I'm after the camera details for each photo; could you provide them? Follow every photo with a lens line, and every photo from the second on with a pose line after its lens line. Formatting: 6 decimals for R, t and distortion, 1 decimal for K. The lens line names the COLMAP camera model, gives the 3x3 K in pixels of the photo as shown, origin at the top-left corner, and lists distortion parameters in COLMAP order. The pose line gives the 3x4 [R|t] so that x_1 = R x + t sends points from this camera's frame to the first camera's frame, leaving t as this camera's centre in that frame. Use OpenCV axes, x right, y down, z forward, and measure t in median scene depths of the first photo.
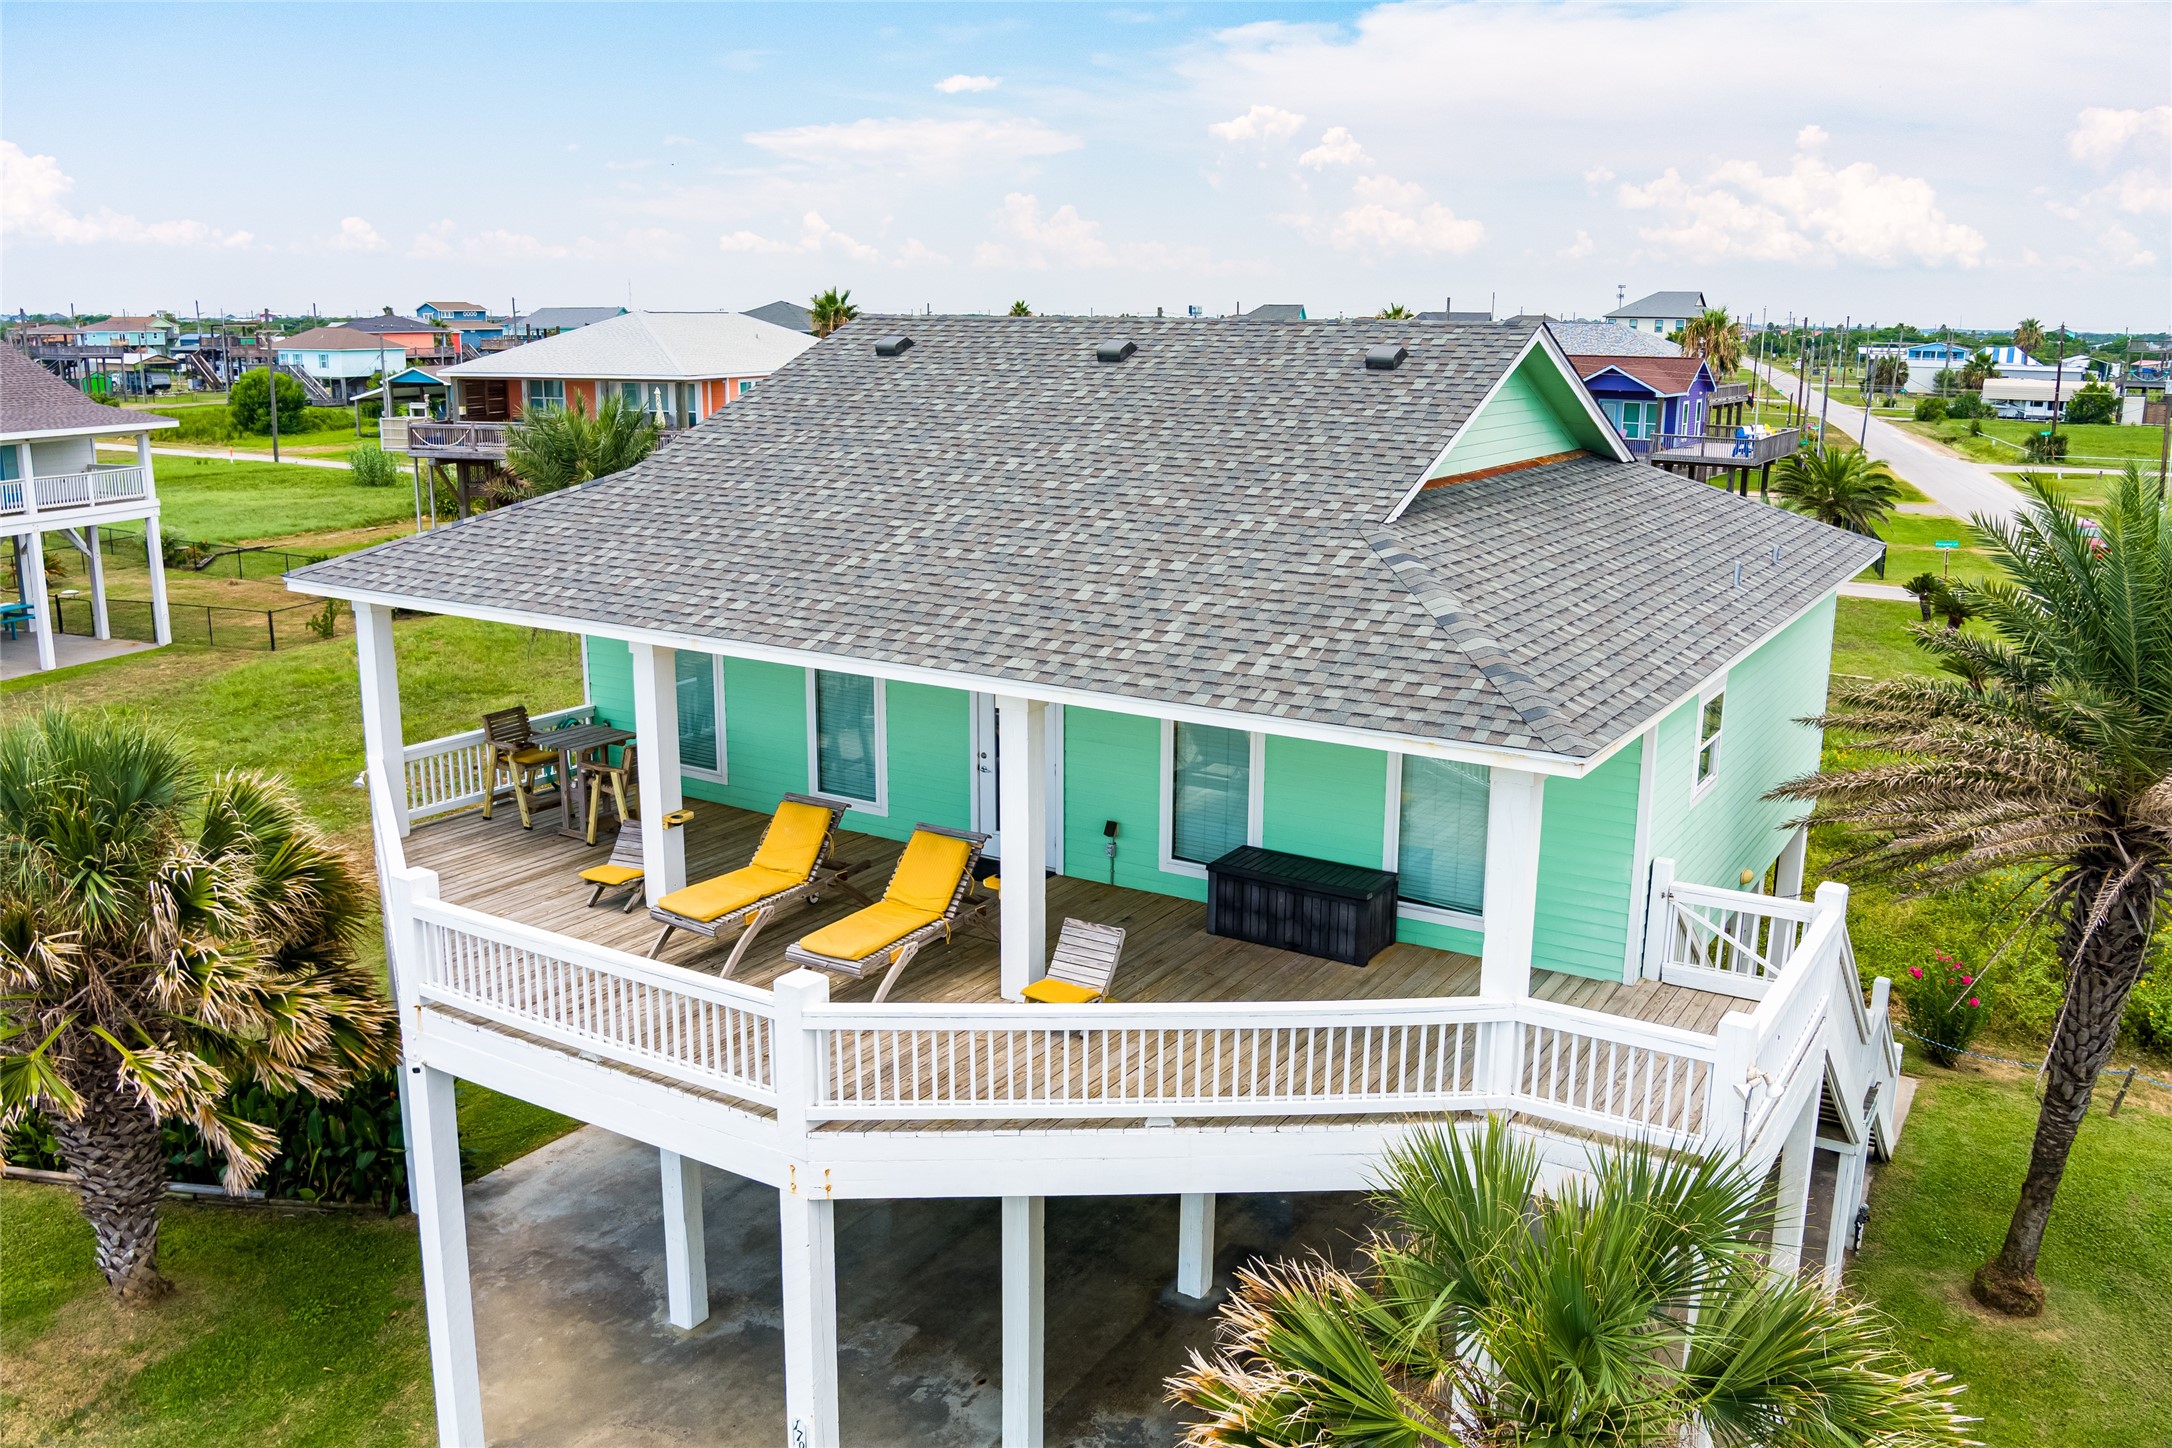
lens RADIAL K [[1776.5, 0, 1086.0], [0, 1776.5, 724.0], [0, 0, 1]] dist [-0.154715, 0.133022]
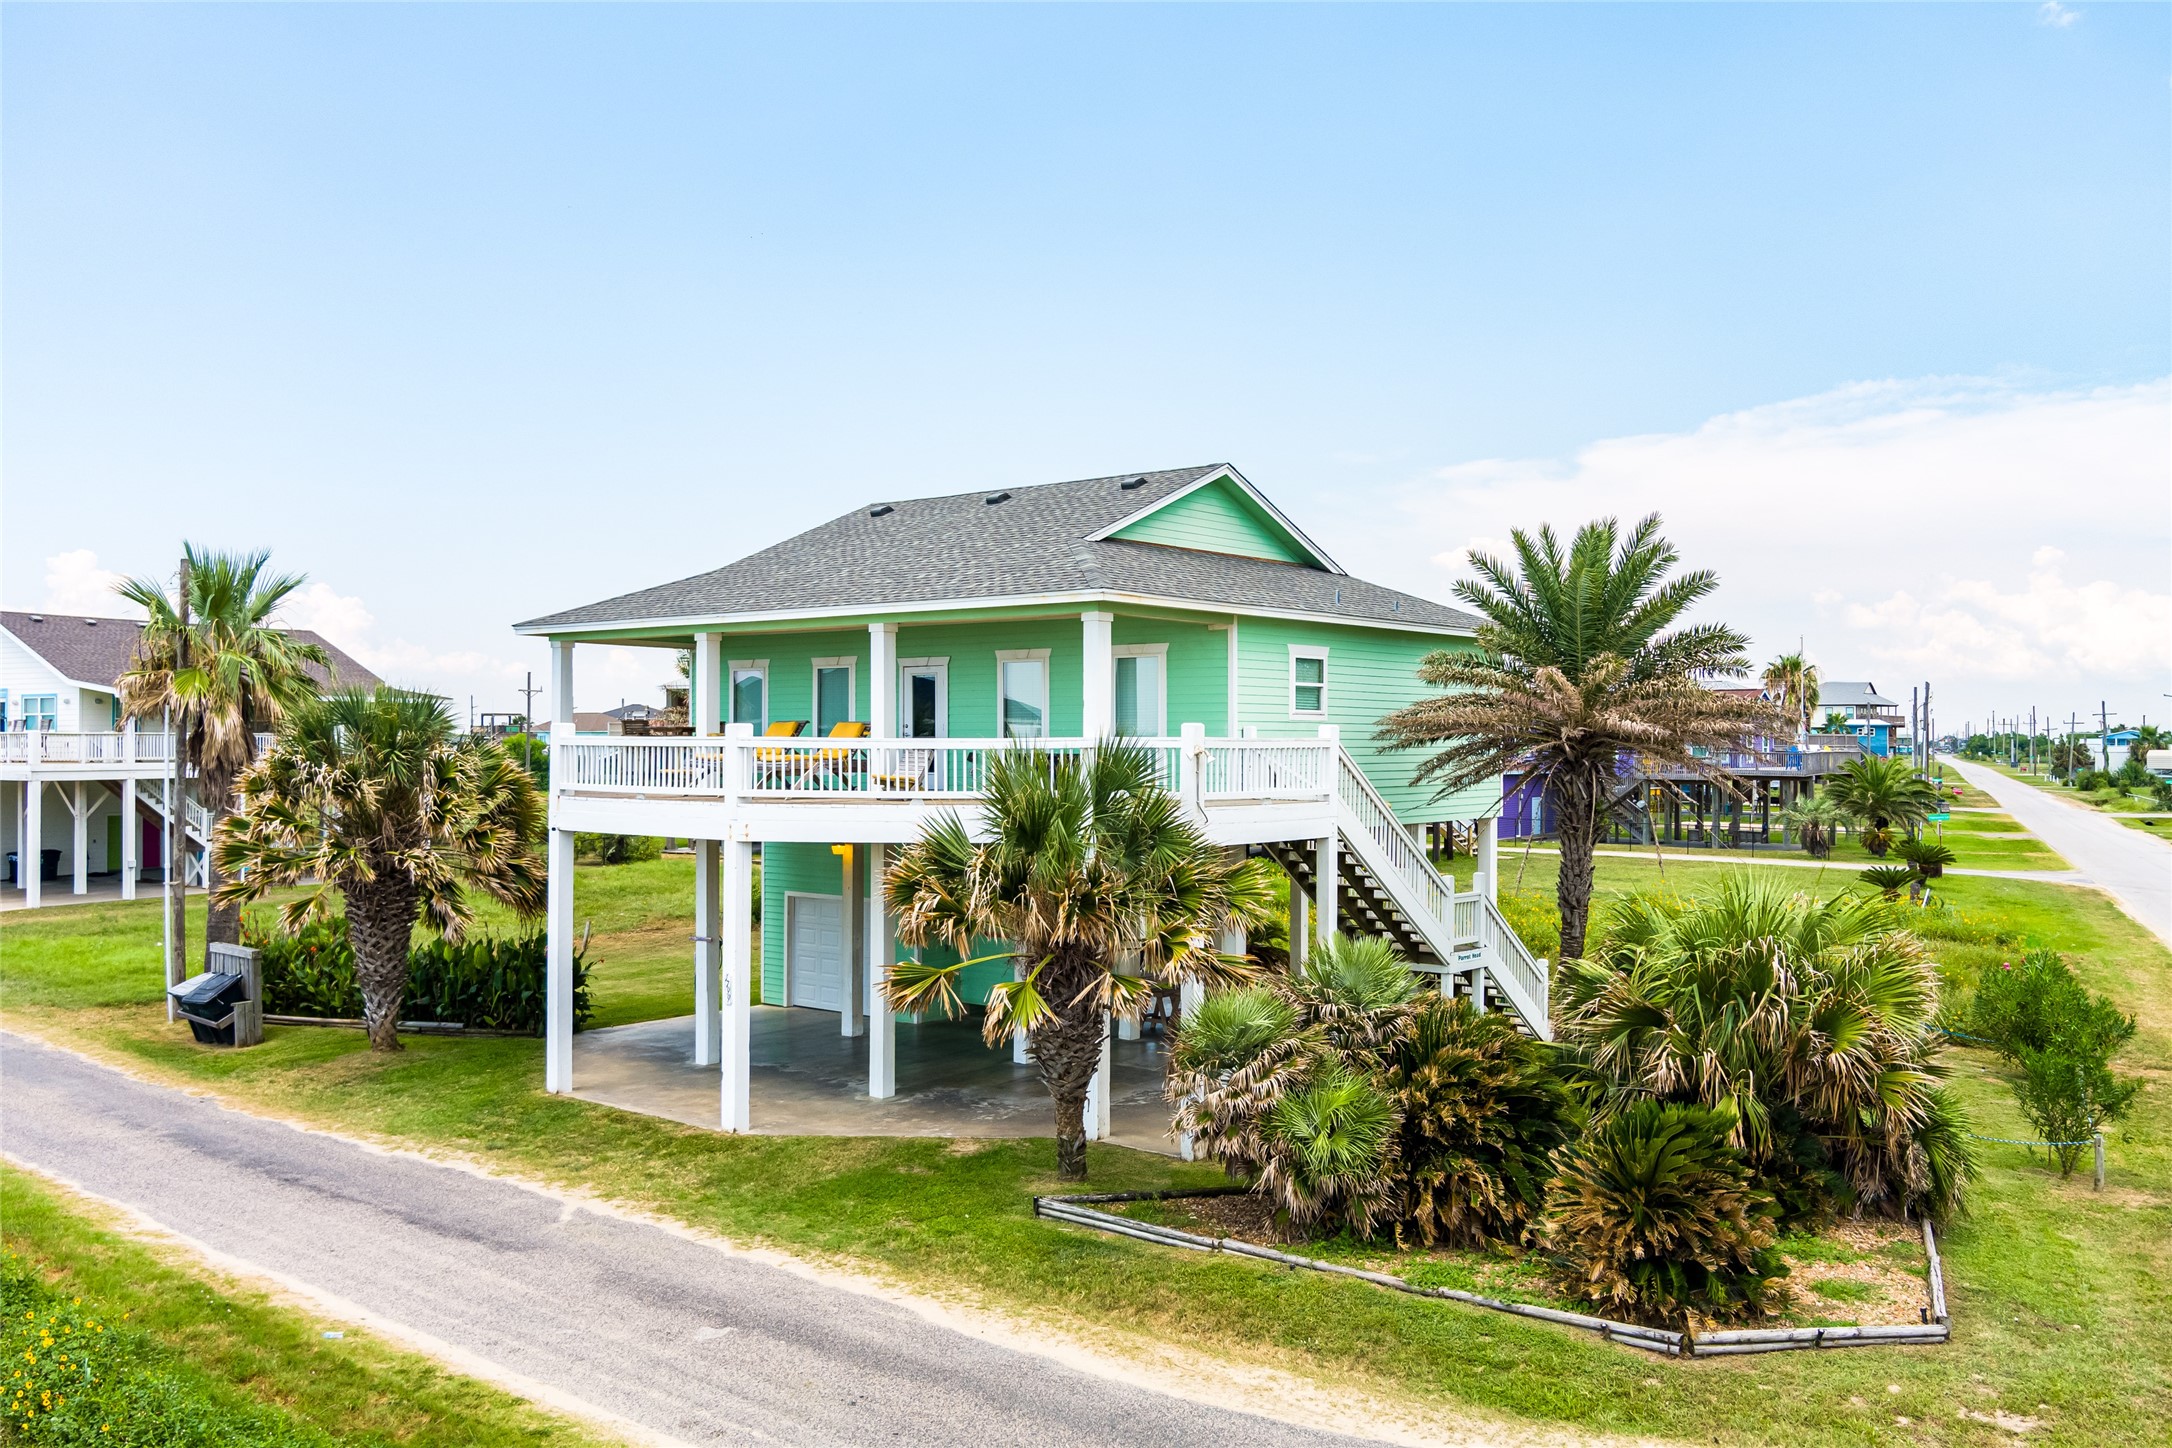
lens RADIAL K [[1776.5, 0, 1086.0], [0, 1776.5, 724.0], [0, 0, 1]] dist [-0.154715, 0.133022]
pose [[0.992234, -0.003764, -0.124330, 0.293253], [-0.025543, 0.972075, -0.233274, 0.370778], [0.121736, 0.234638, 0.964430, -0.543483]]
